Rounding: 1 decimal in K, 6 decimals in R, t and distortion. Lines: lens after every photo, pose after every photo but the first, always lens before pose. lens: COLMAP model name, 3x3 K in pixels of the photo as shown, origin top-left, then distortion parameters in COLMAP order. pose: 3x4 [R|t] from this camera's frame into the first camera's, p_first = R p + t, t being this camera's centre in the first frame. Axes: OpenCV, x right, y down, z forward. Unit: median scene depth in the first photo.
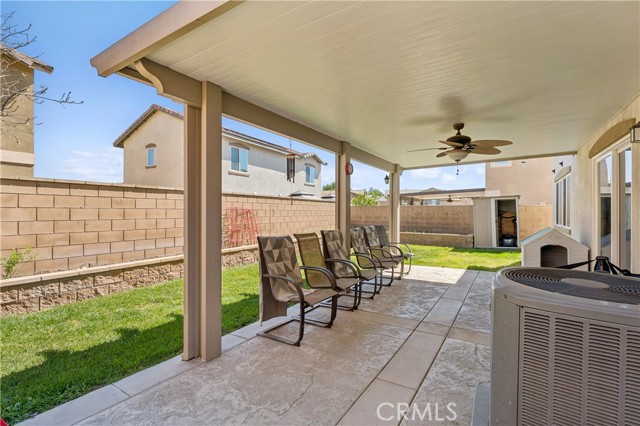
lens RADIAL K [[288.5, 0, 321.5], [0, 288.5, 211.8], [0, 0, 1]] dist [-0.000173, -0.000564]
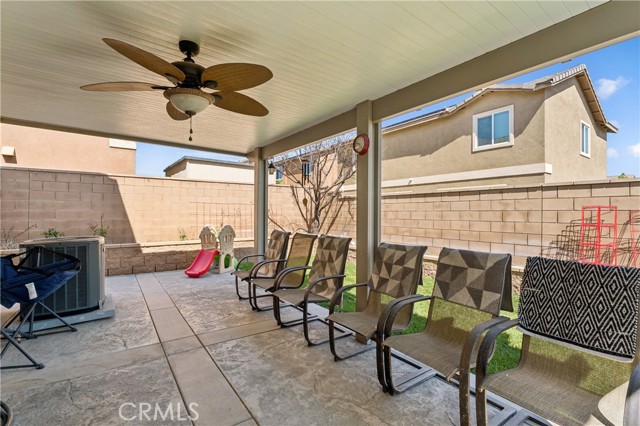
lens RADIAL K [[288.5, 0, 322.1], [0, 288.5, 213.1], [0, 0, 1]] dist [-0.000173, -0.000564]
pose [[-0.350895, -0.003286, -0.936409, 0.920567], [-0.004150, 0.999989, -0.001955, 0.002216], [0.936406, 0.003200, -0.350904, 1.479572]]
